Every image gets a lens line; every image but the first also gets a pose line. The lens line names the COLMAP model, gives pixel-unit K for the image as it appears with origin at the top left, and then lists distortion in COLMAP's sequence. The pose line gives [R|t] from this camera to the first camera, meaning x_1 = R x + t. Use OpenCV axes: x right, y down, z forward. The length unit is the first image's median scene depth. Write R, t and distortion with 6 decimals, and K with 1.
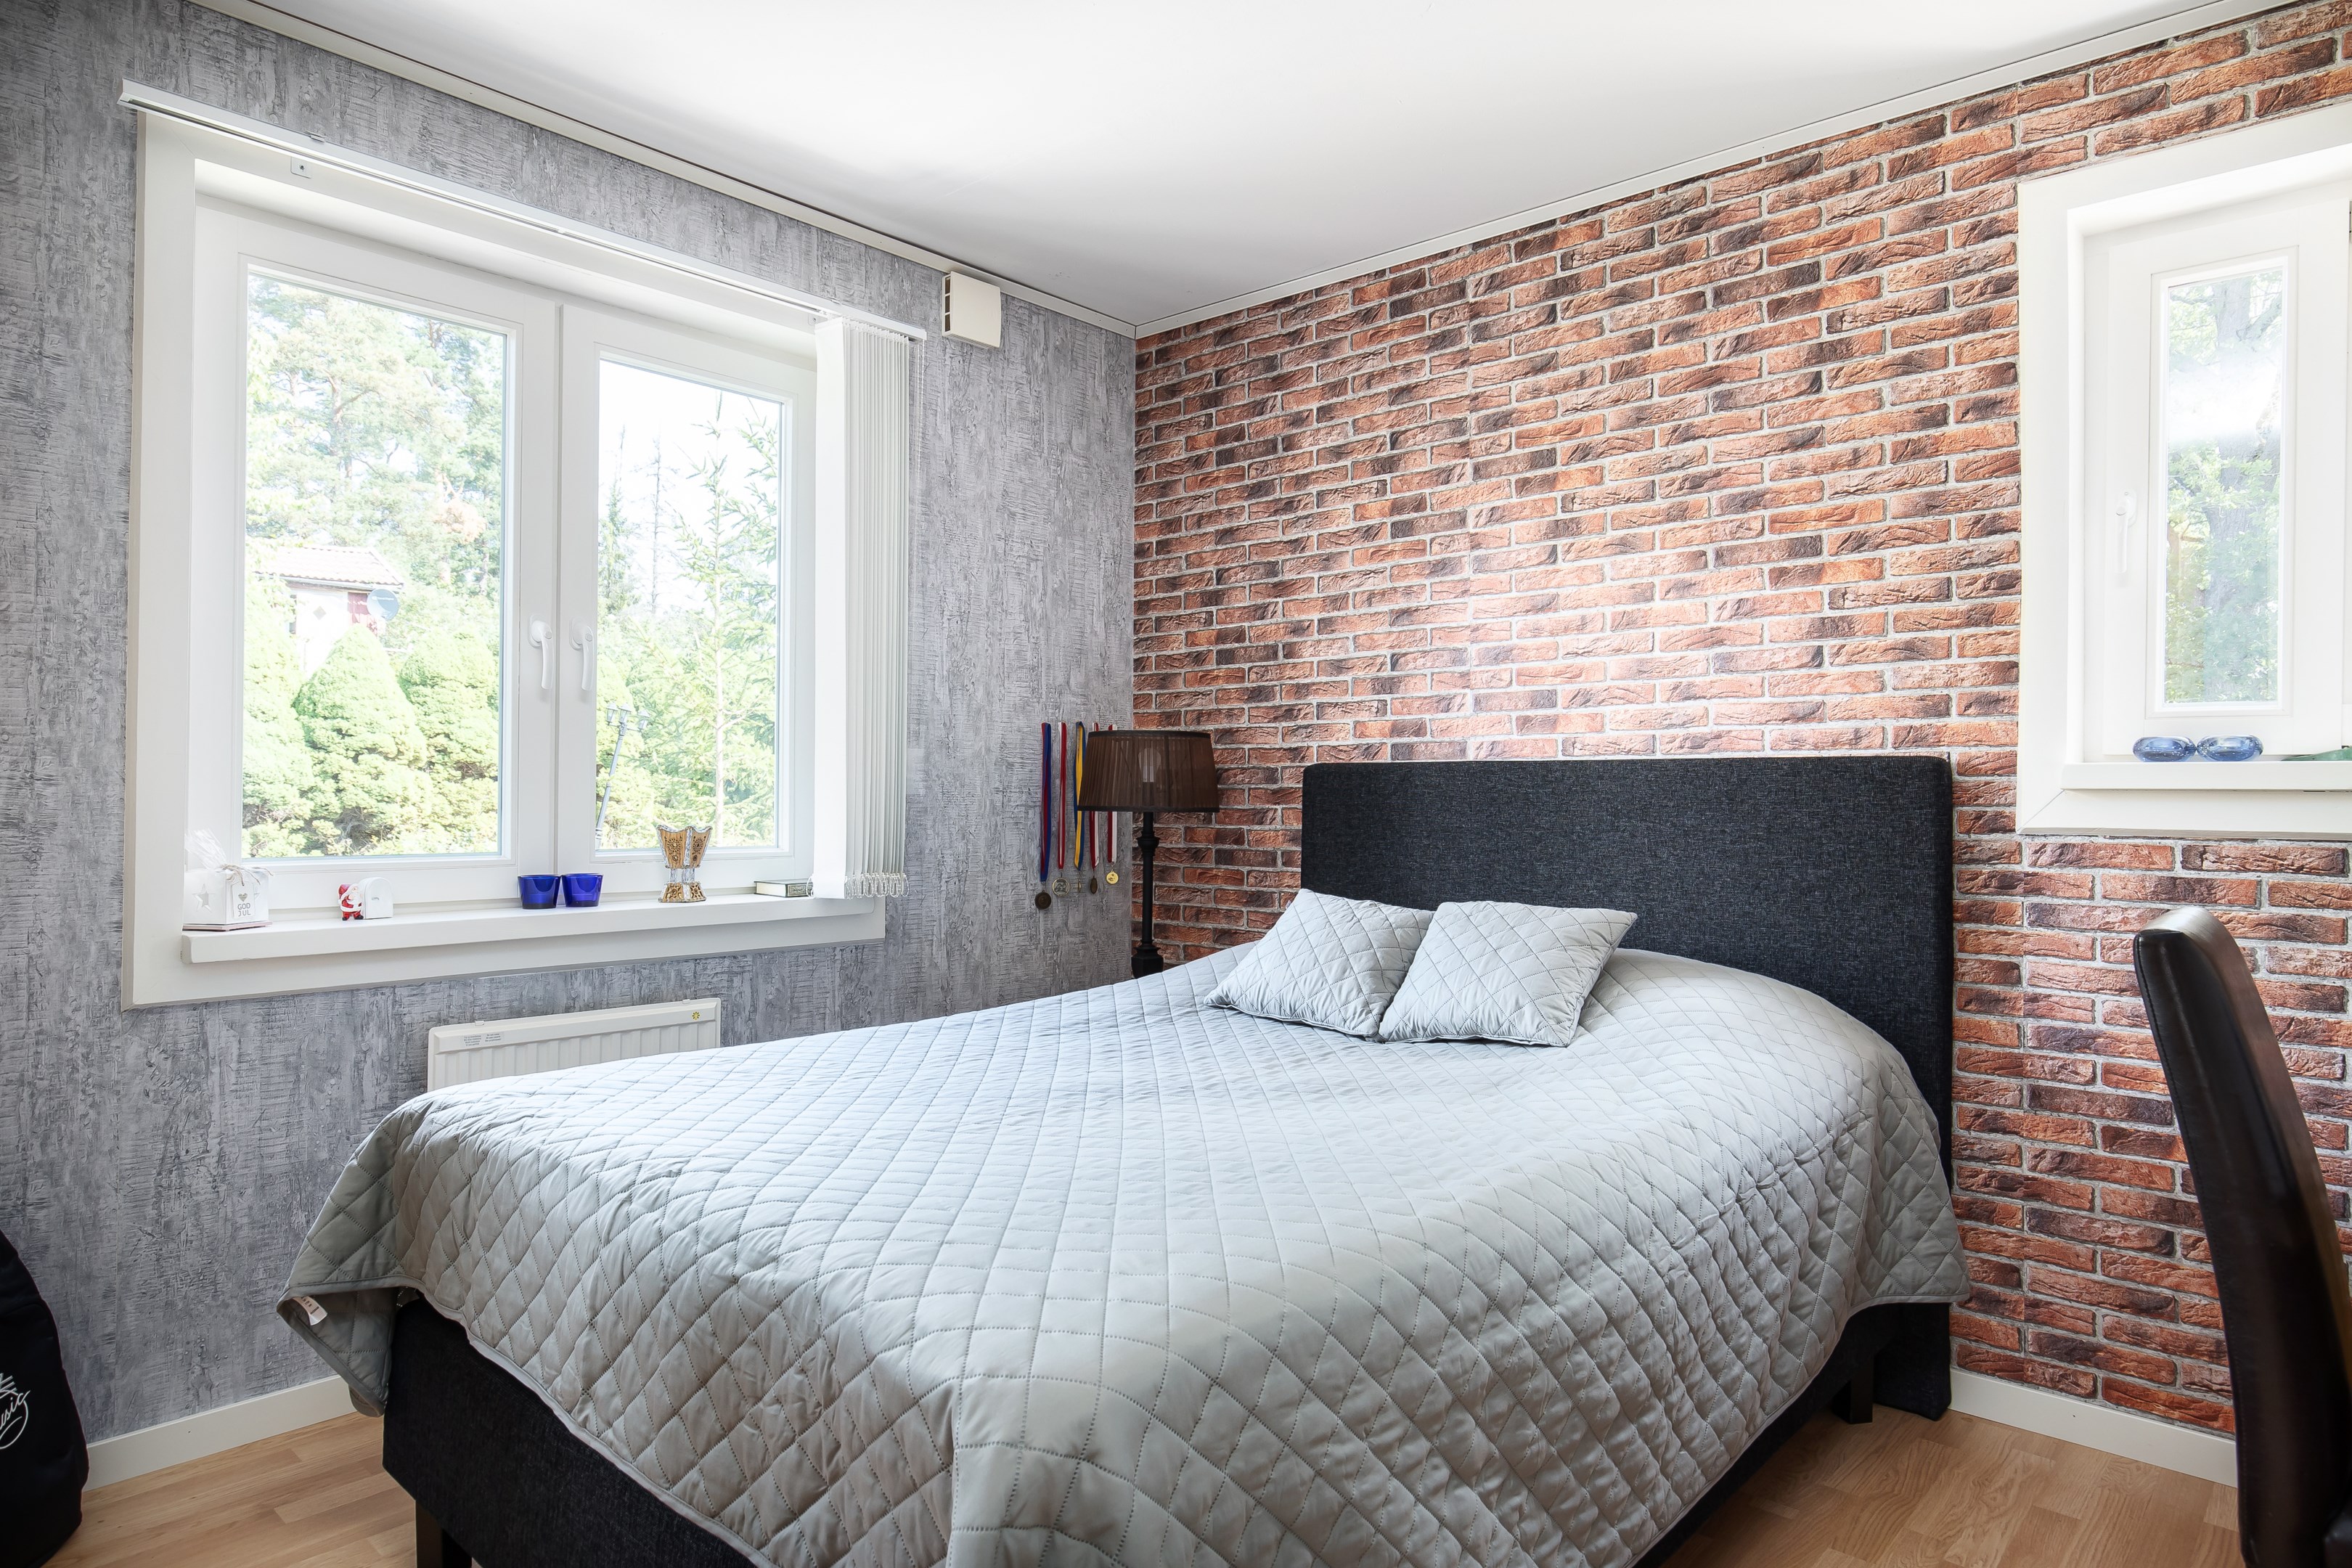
lens RADIAL K [[1373.6, 0, 1174.5], [0, 1373.6, 783.5], [0, 0, 1]] dist [0.002587, 0.000203]
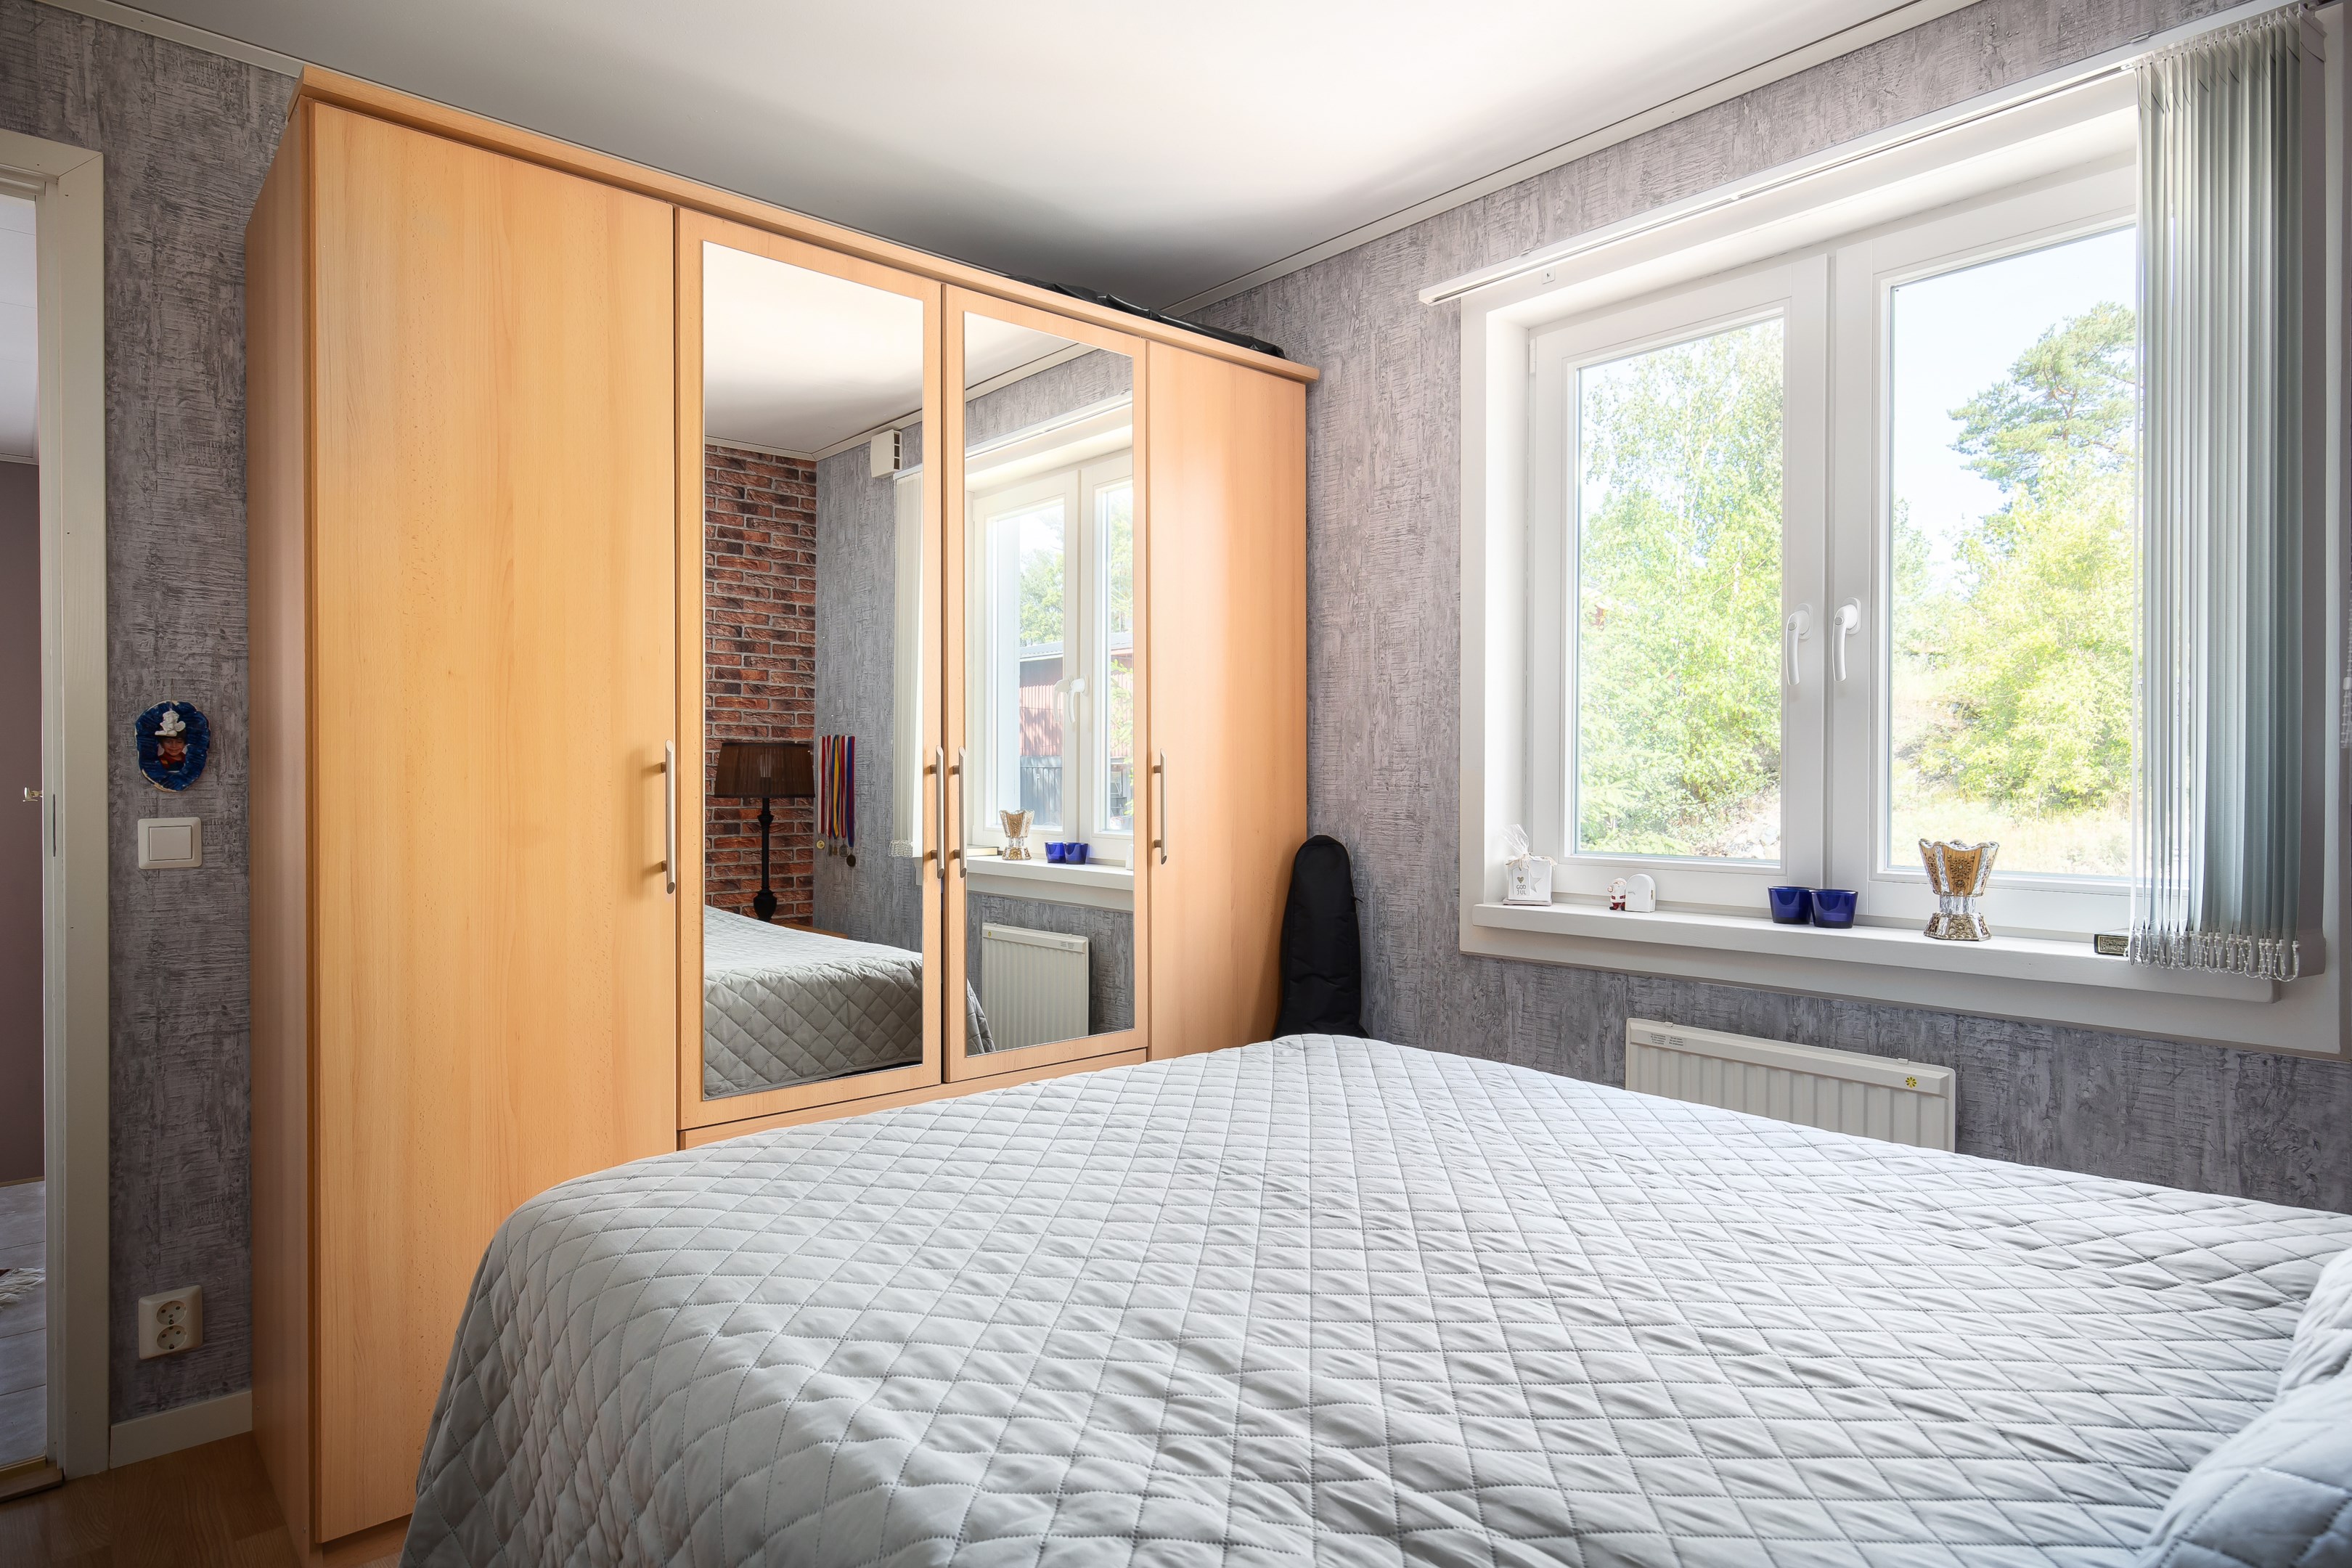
lens RADIAL K [[1334.4, 0, 1175.1], [0, 1334.4, 789.2], [0, 0, 1]] dist [-0.000256, -0.000134]
pose [[-0.116219, -0.009754, -0.993176, 0.475410], [-0.004583, 0.999946, -0.009284, 0.011413], [0.993213, 0.003473, -0.116258, 0.696995]]
